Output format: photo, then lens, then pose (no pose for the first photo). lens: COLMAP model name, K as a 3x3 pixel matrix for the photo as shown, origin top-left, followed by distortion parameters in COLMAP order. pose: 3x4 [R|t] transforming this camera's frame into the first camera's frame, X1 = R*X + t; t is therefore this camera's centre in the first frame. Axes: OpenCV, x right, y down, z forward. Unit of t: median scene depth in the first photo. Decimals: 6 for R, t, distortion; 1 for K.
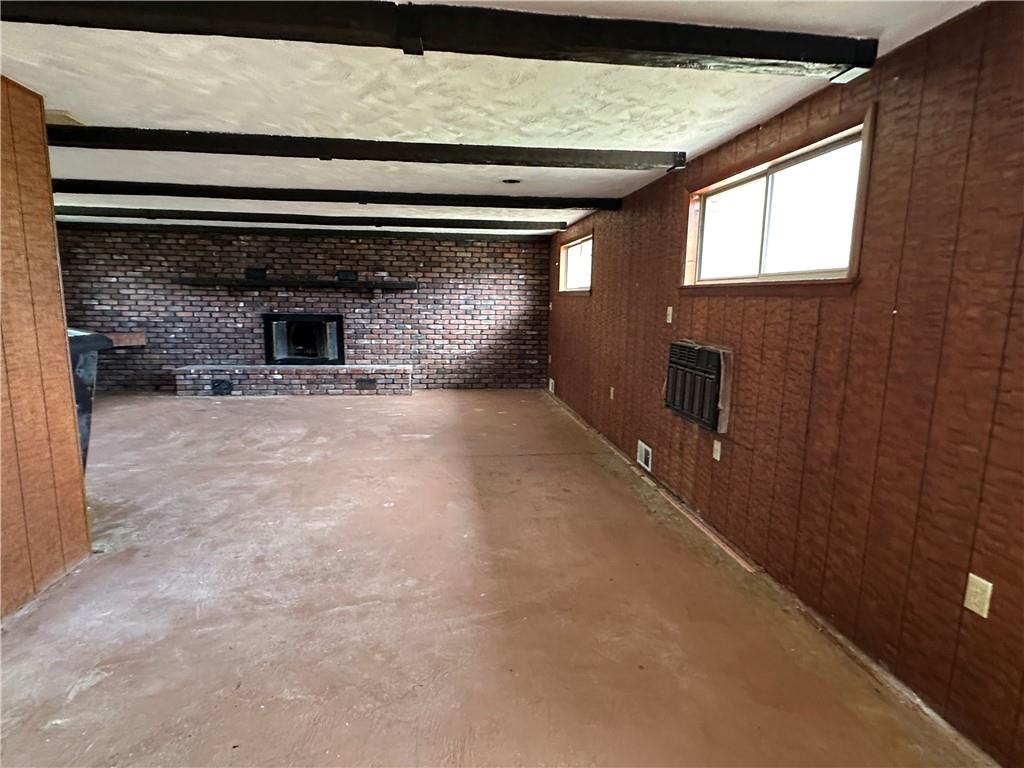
lens RADIAL K [[546.6, 0, 512.0], [0, 546.6, 384.0], [0, 0, 1]] dist [-0.000048, -0.000092]
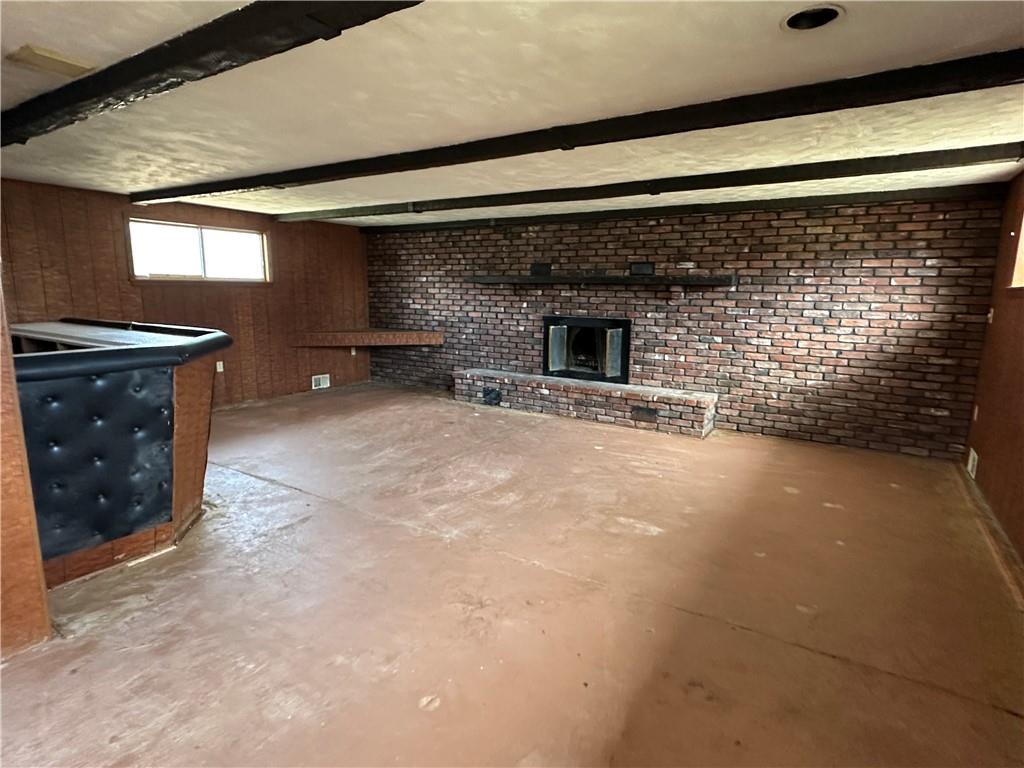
lens RADIAL K [[546.6, 0, 512.0], [0, 546.6, 384.0], [0, 0, 1]] dist [-0.000048, -0.000092]
pose [[0.764160, 0.105407, -0.636356, 0.063799], [-0.102637, 0.993858, 0.041374, -0.052554], [0.636809, 0.033697, 0.770285, 0.308433]]
